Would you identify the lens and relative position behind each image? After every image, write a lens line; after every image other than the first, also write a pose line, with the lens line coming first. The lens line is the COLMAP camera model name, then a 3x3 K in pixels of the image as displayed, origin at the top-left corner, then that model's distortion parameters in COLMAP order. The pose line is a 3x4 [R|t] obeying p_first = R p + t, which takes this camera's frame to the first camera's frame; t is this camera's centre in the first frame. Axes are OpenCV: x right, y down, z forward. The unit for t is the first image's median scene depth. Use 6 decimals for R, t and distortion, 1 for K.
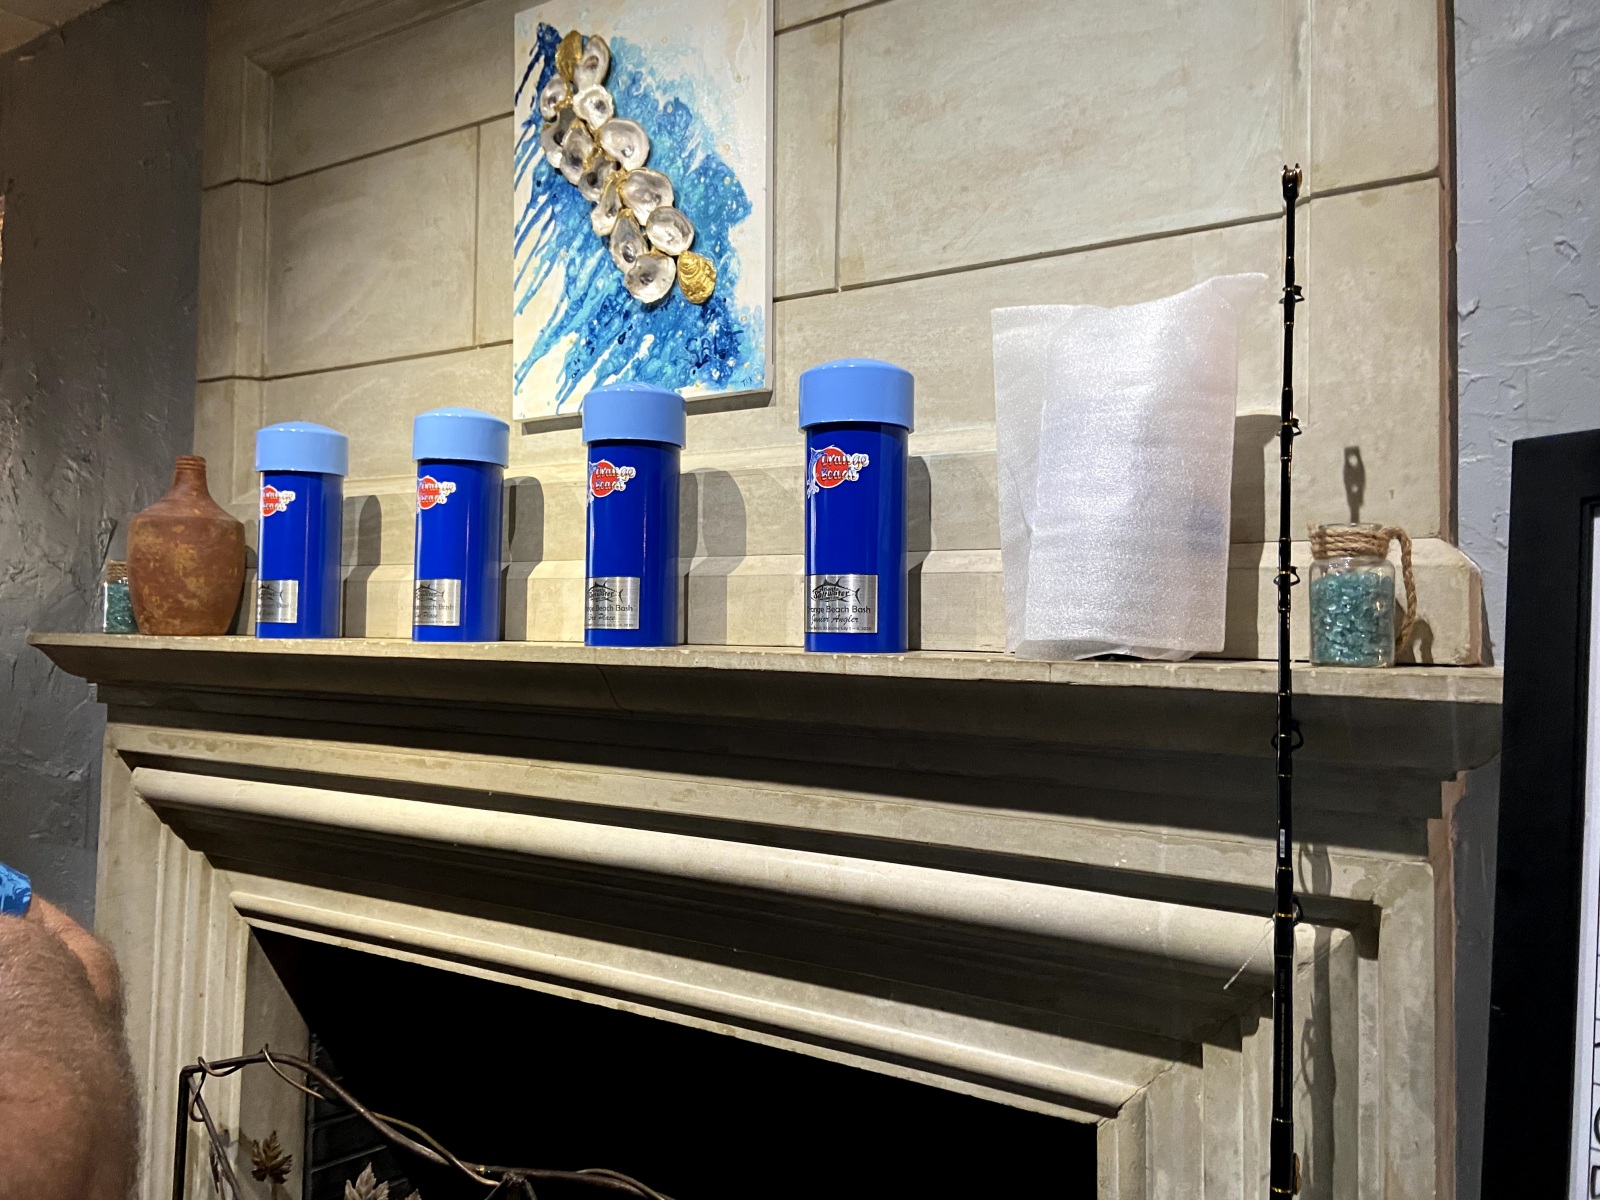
lens RADIAL K [[1157.7, 0, 753.1], [0, 1157.7, 583.6], [0, 0, 1]] dist [0.068564, -0.045318]
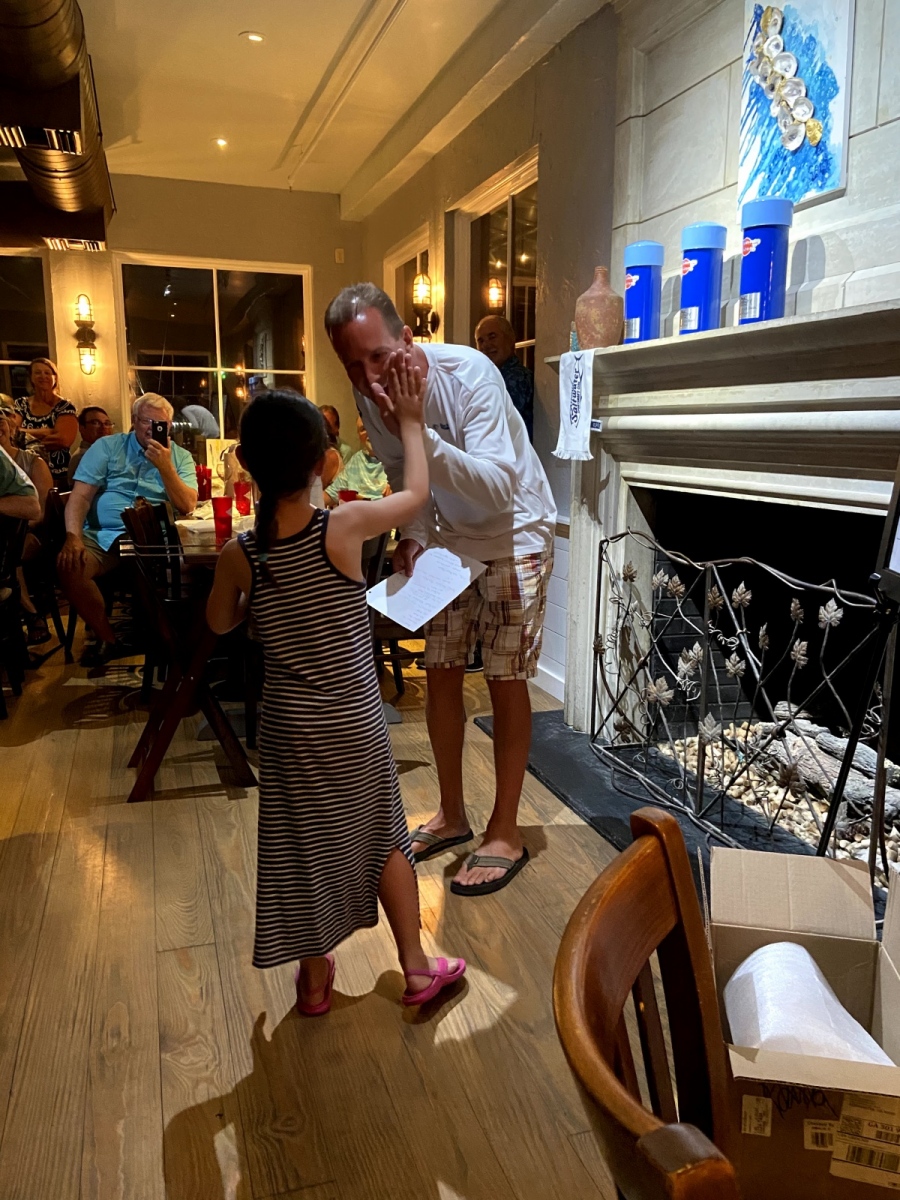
lens RADIAL K [[963.8, 0, 461.4], [0, 963.8, 587.8], [0, 0, 1]] dist [0.097836, -0.136817]
pose [[0.773736, 0.086980, -0.627508, 0.564063], [0.036505, 0.982762, 0.181235, 0.158577], [0.632455, -0.163135, 0.757223, -0.703007]]
